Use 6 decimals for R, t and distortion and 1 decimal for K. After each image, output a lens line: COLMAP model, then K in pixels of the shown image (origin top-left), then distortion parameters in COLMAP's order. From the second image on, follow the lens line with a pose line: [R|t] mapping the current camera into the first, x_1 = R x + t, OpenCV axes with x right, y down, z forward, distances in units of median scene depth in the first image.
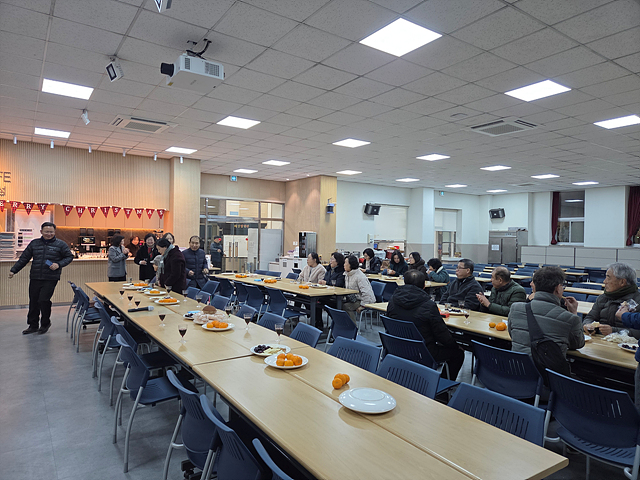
lens RADIAL K [[424.5, 0, 308.1], [0, 424.5, 242.0], [0, 0, 1]] dist [0.060389, -0.049238]
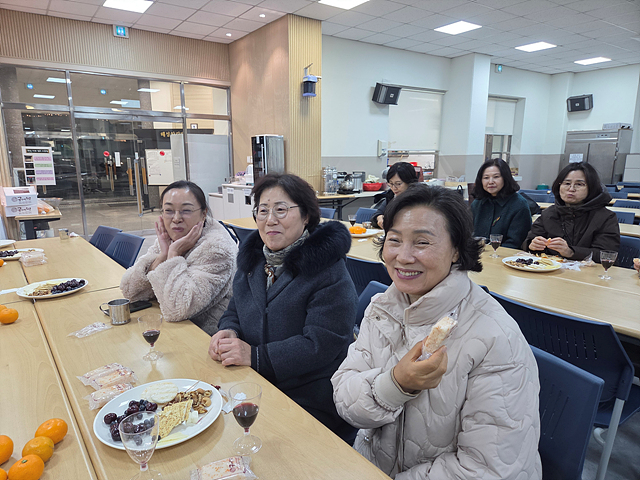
lens RADIAL K [[424.5, 0, 308.1], [0, 424.5, 242.0], [0, 0, 1]] dist [0.060389, -0.049238]
pose [[0.999636, -0.025651, 0.008403, 0.034980], [0.023658, 0.982505, 0.184726, 0.007860], [-0.012994, -0.184460, 0.982754, 0.384910]]
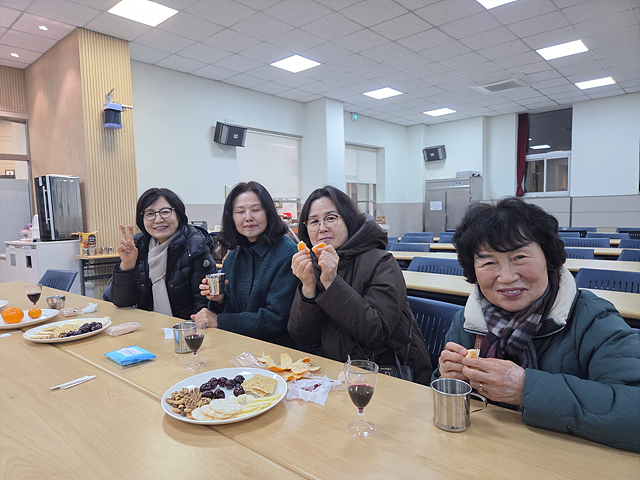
lens RADIAL K [[424.5, 0, 308.1], [0, 424.5, 242.0], [0, 0, 1]] dist [0.060389, -0.049238]
pose [[0.971183, -0.057845, 0.231210, 0.110296], [0.044203, 0.996986, 0.063762, 0.019076], [-0.234201, -0.051704, 0.970812, 0.460373]]
